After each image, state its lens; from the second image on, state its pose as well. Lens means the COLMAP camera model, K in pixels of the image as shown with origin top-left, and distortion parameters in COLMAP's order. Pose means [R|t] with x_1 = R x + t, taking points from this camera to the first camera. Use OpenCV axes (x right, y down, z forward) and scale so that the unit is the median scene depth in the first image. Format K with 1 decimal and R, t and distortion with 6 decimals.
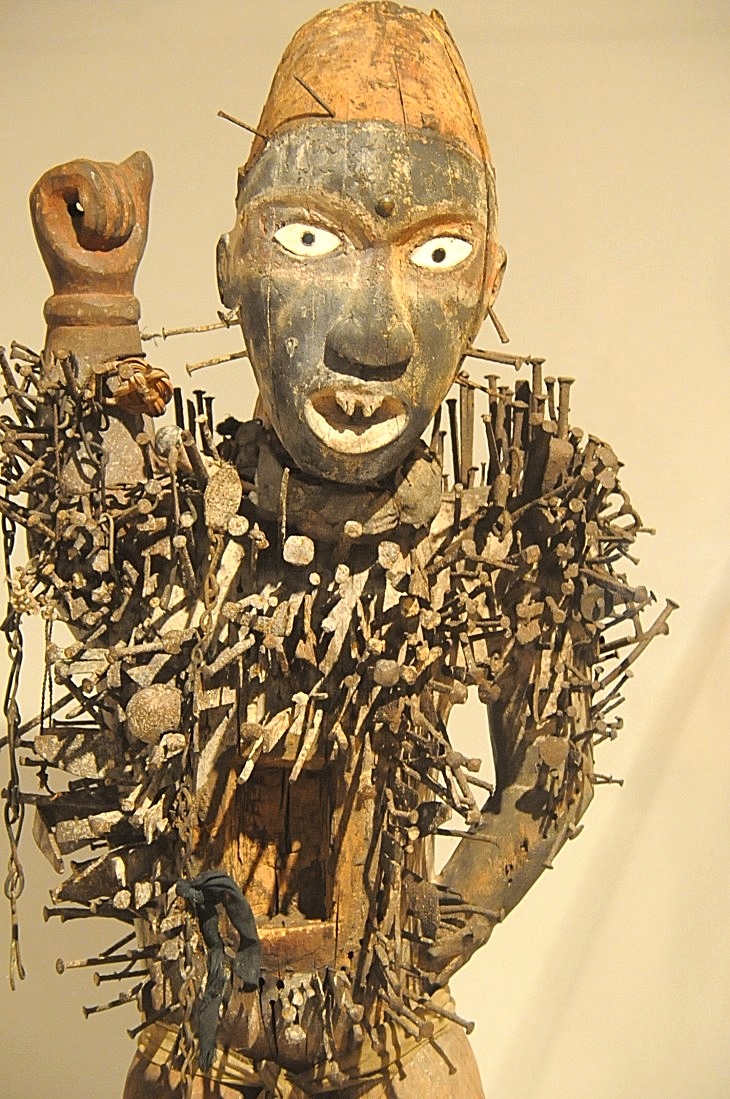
lens RADIAL K [[5011.2, 0, 362.7], [0, 5011.2, 567.5], [0, 0, 1]] dist [2.601020, 0.000000]
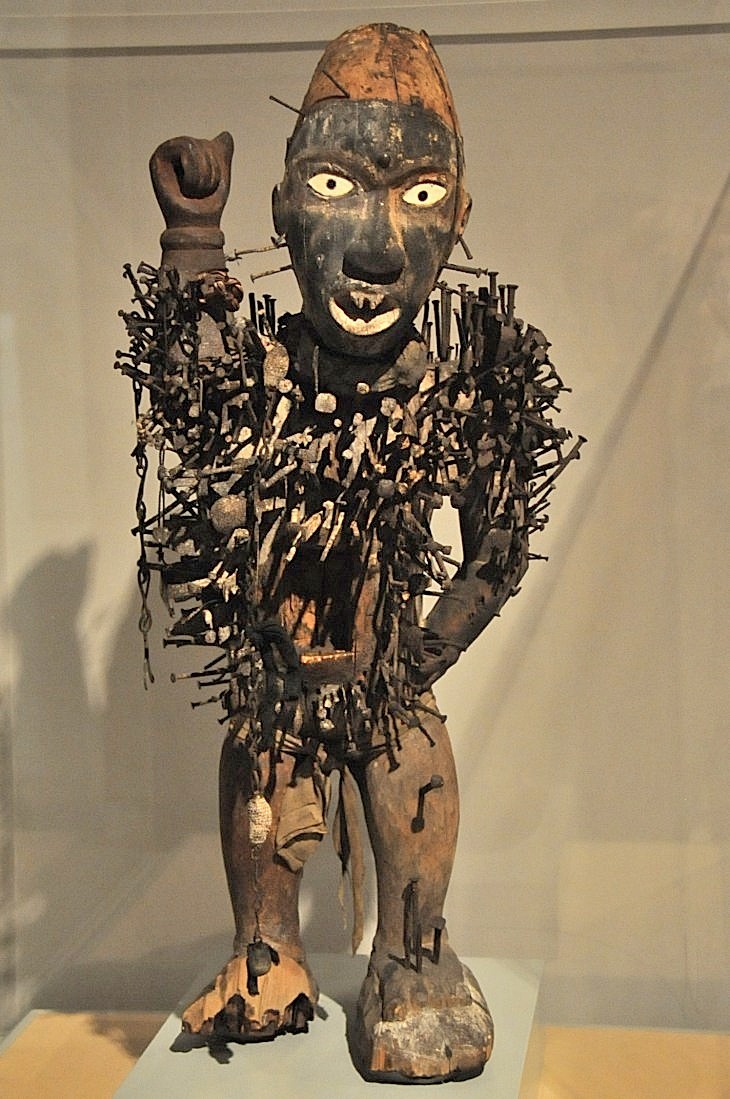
lens RADIAL K [[2125.1, 0, 366.7], [0, 2125.1, 550.2], [0, 0, 1]] dist [0.367328, 0.000000]
pose [[0.999369, 0.003328, -0.035369, 0.020521], [-0.000925, 0.997702, 0.067747, -0.002692], [0.035514, -0.067672, 0.997075, 0.378172]]
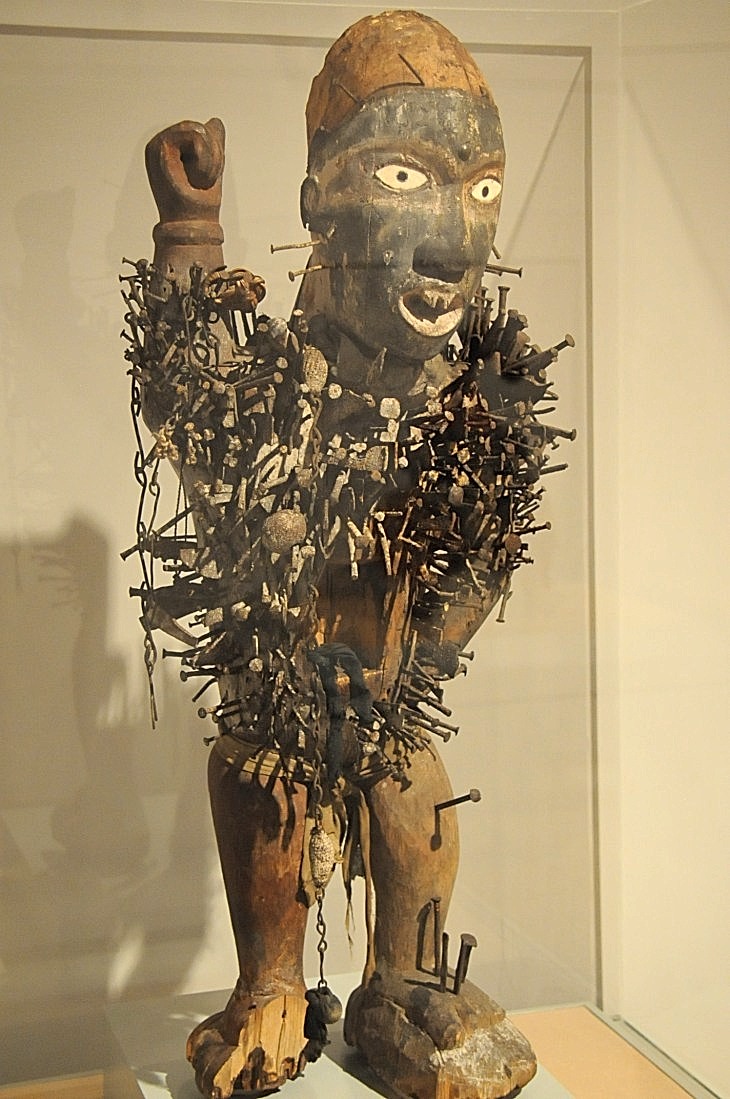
lens RADIAL K [[1934.5, 0, 365.2], [0, 1934.5, 552.7], [0, 0, 1]] dist [0.288409, 0.000000]
pose [[0.912846, -0.047717, 0.405507, -0.230526], [0.020293, 0.997222, 0.071664, -0.002191], [-0.407800, -0.057189, 0.911278, 0.509116]]
